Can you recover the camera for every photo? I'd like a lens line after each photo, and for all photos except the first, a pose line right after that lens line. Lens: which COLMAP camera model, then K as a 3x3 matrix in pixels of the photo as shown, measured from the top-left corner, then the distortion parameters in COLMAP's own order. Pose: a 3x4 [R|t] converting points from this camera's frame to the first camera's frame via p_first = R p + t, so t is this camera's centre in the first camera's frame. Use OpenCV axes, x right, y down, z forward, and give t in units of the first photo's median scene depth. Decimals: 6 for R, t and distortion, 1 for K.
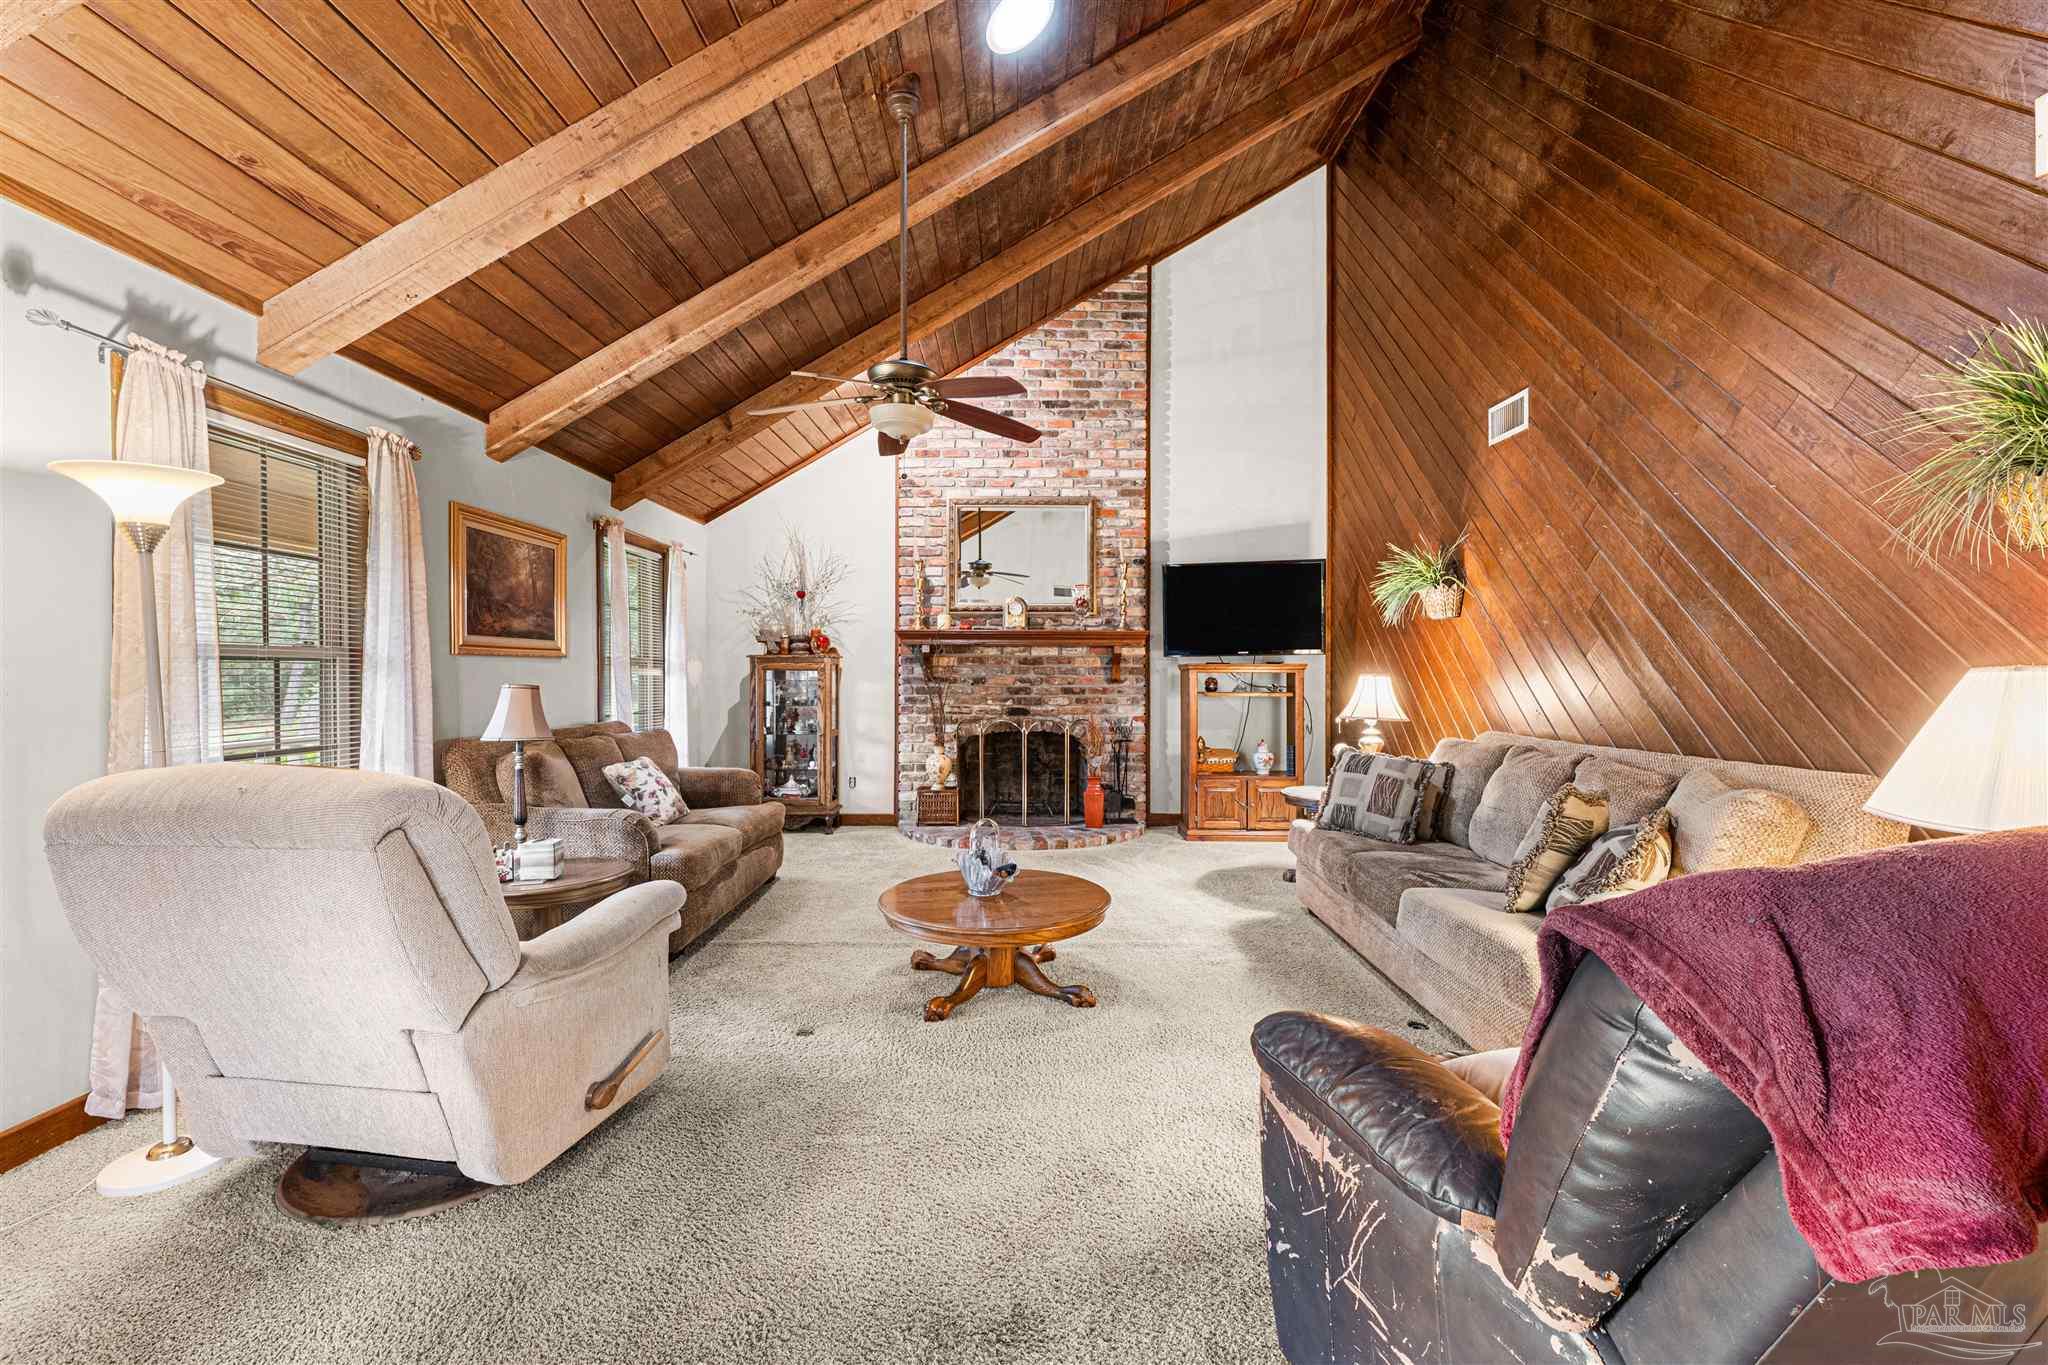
lens RADIAL K [[859.0, 0, 1027.0], [0, 859.0, 686.9], [0, 0, 1]] dist [-0.002303, 0.000024]
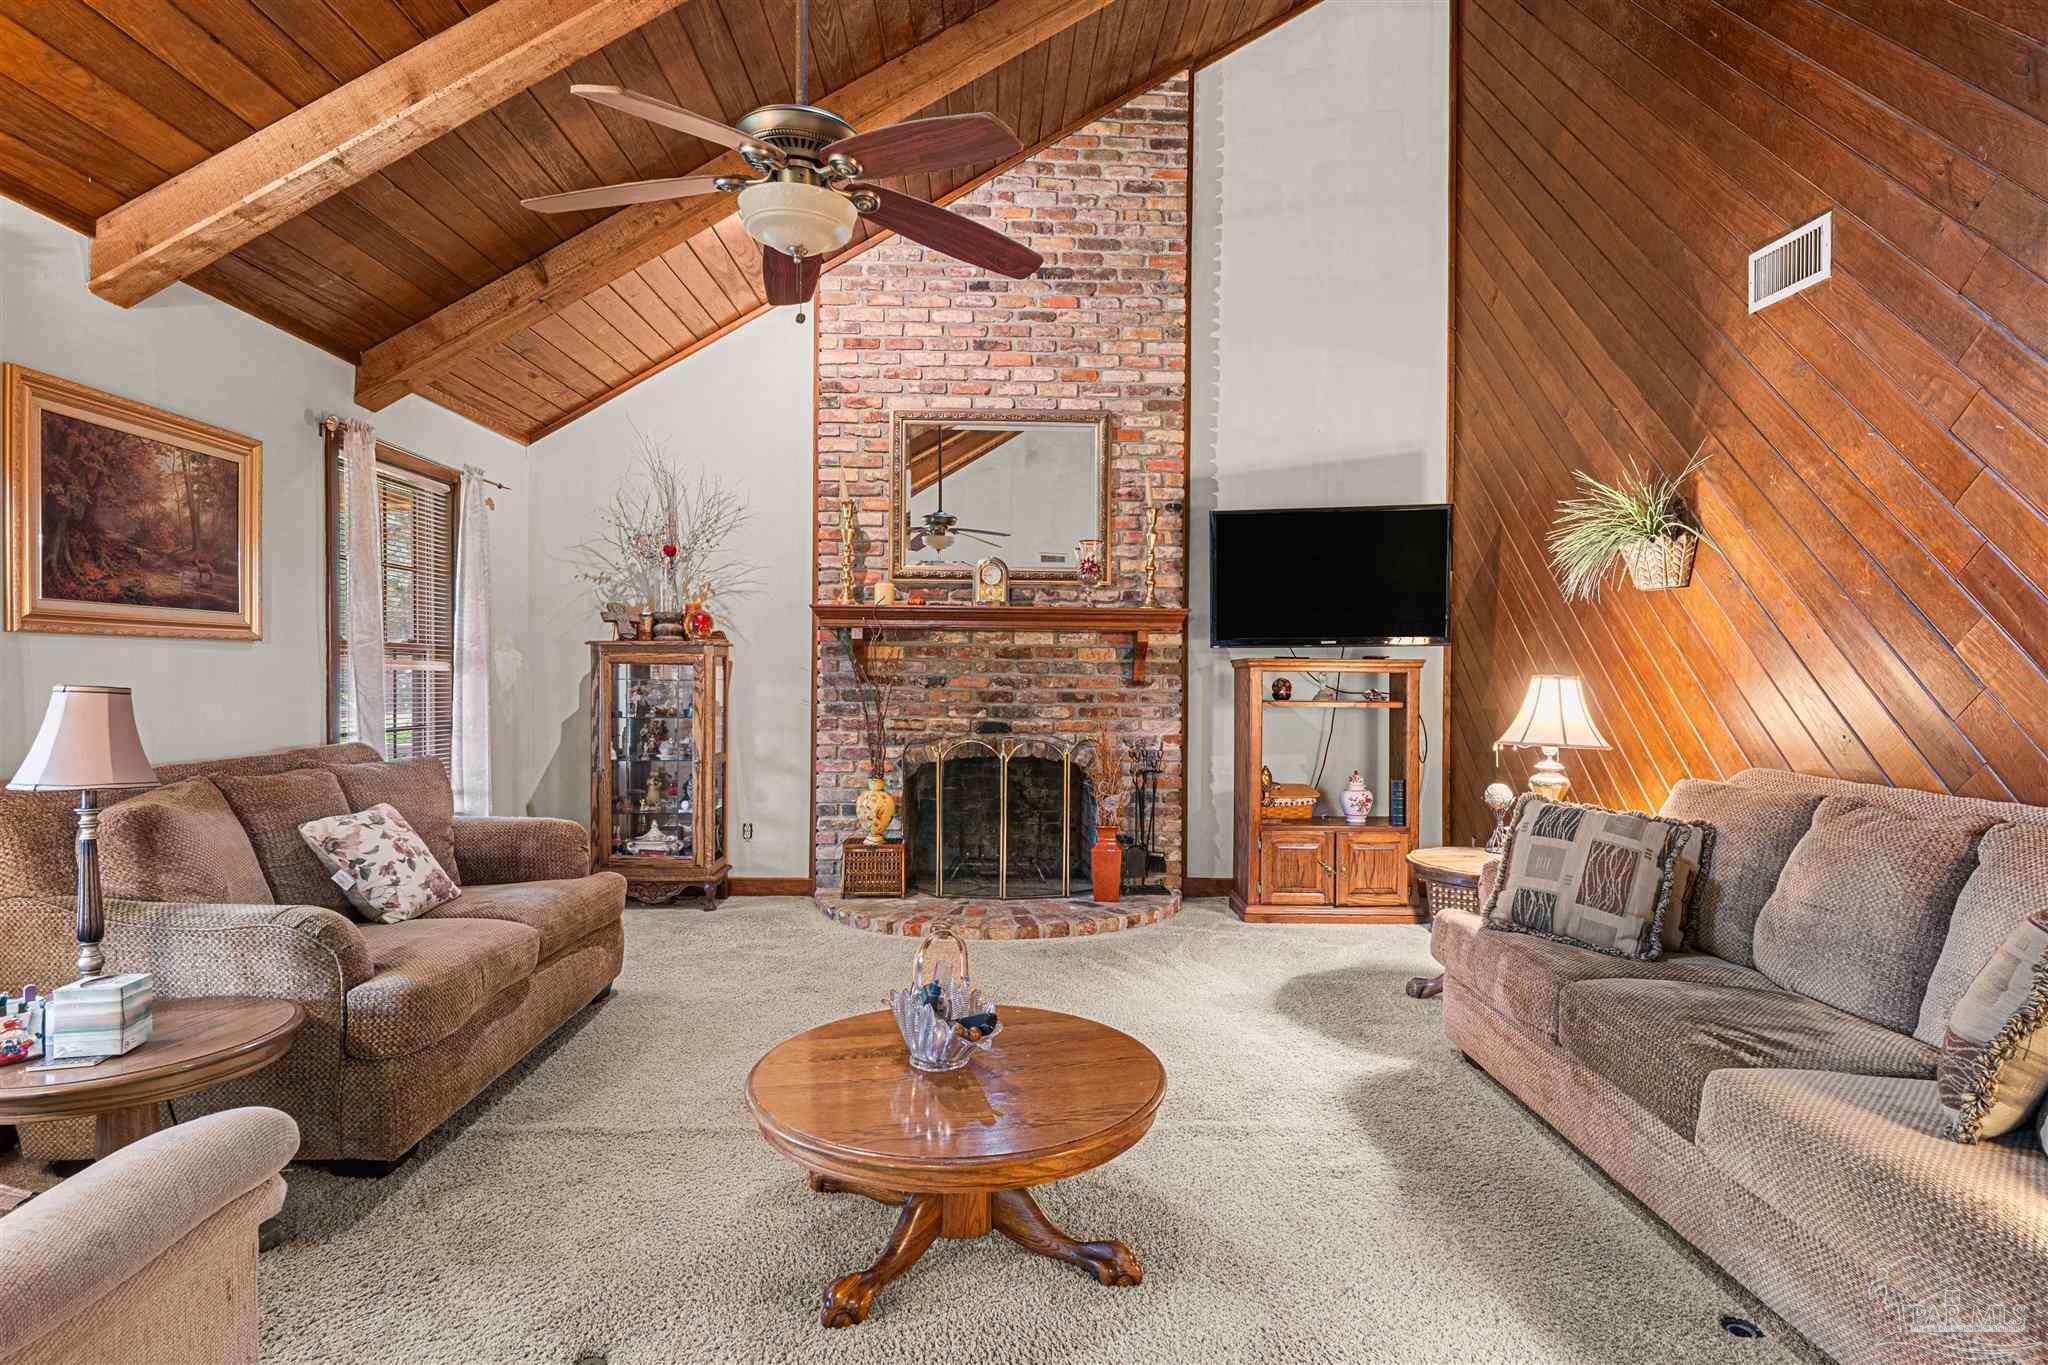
lens RADIAL K [[1062.6, 0, 1024.0], [0, 1062.6, 682.5], [0, 0, 1]] dist [0.002967, 0.000060]
pose [[0.999718, 0.005821, 0.023020, -0.006963], [-0.005695, 0.999969, -0.005518, -0.002529], [-0.023051, 0.005386, 0.999720, 0.180995]]
